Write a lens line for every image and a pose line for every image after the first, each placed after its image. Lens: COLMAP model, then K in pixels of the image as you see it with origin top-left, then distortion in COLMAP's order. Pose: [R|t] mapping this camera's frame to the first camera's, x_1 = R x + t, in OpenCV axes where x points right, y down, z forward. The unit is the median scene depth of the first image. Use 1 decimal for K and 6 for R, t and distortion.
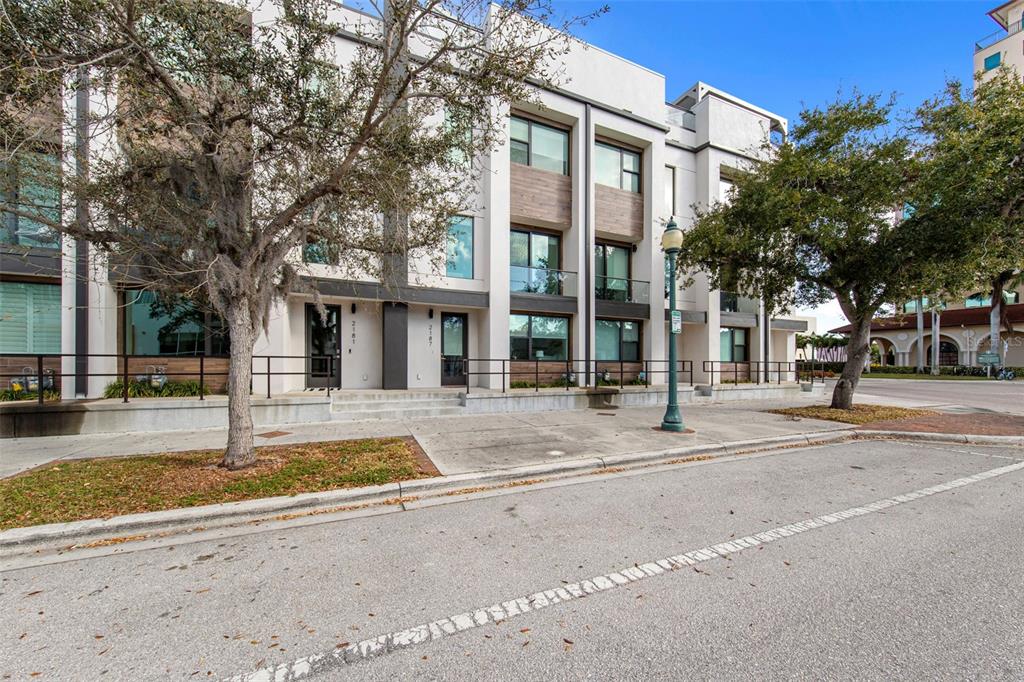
lens RADIAL K [[347.5, 0, 509.8], [0, 347.5, 344.0], [0, 0, 1]] dist [0.000943, -0.000074]
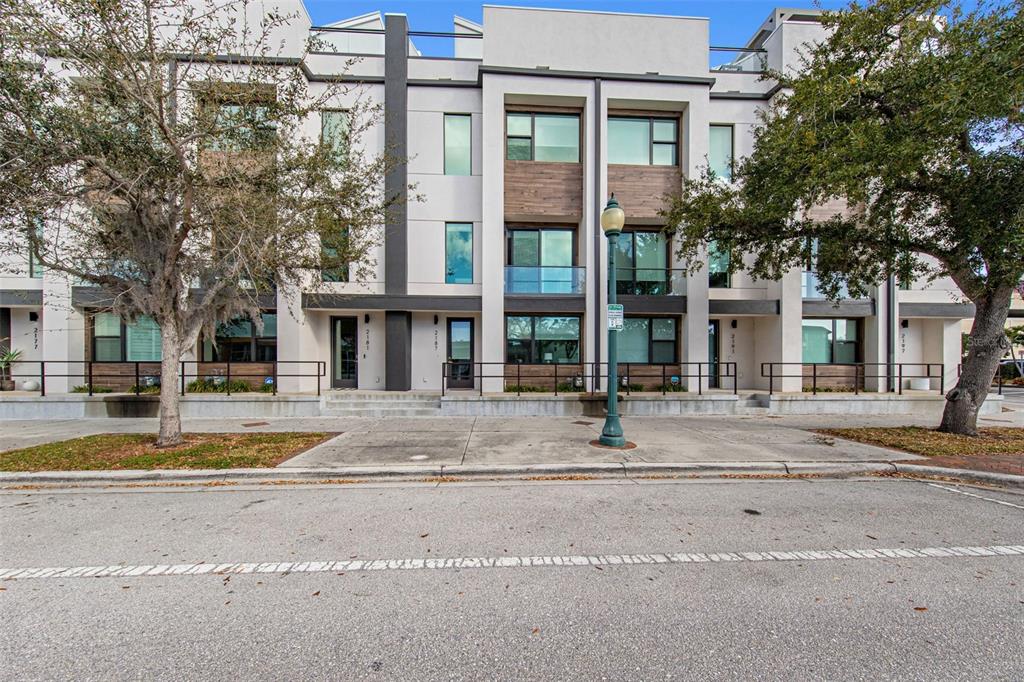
lens RADIAL K [[350.4, 0, 512.0], [0, 350.4, 349.0], [0, 0, 1]] dist [0.001028, -0.000243]
pose [[0.942833, -0.020279, -0.332648, 0.356628], [0.021683, 0.999765, 0.000510, 0.005963], [0.332560, -0.007694, 0.943051, 0.076142]]
